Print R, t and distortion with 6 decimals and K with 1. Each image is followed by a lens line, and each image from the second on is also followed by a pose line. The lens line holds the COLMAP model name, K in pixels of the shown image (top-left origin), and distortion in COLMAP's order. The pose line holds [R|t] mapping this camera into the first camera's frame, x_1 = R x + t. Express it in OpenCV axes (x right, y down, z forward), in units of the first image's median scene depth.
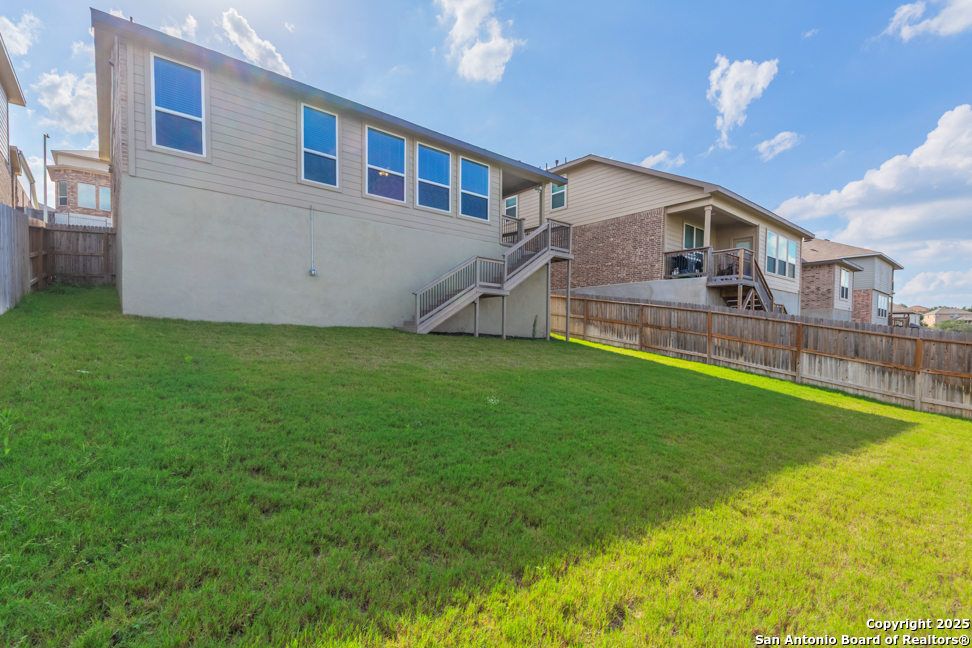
lens RADIAL K [[445.0, 0, 485.3], [0, 445.0, 354.4], [0, 0, 1]] dist [-0.004520, -0.000322]
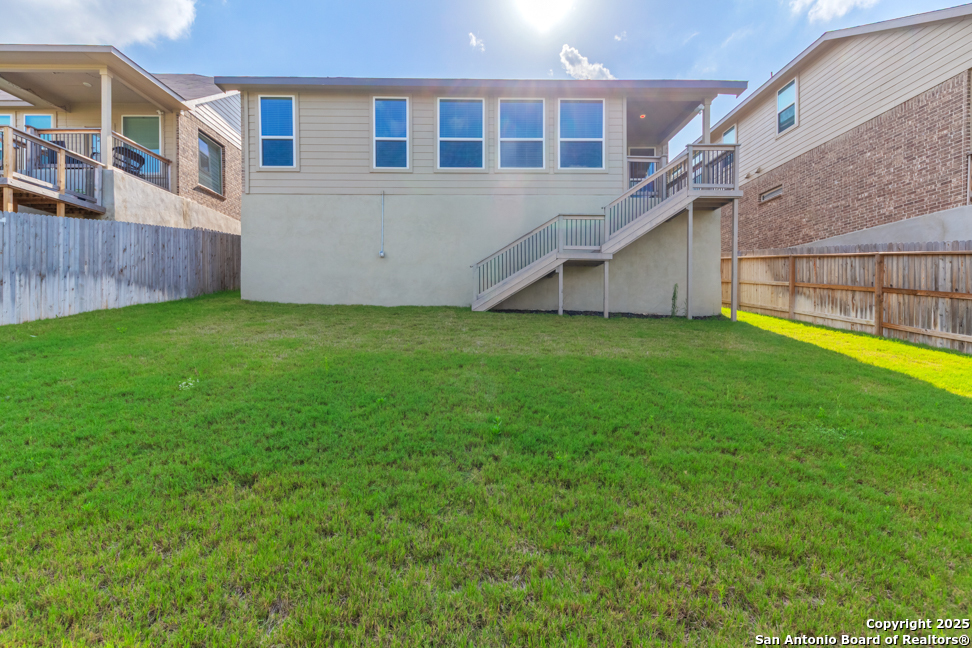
lens RADIAL K [[458.3, 0, 486.0], [0, 458.3, 324.0], [0, 0, 1]] dist [0.002390, 0.000581]
pose [[0.773979, -0.006567, -0.633177, 0.349609], [-0.020154, 0.999184, -0.034999, 0.007745], [0.632891, 0.039850, 0.773215, 0.244405]]
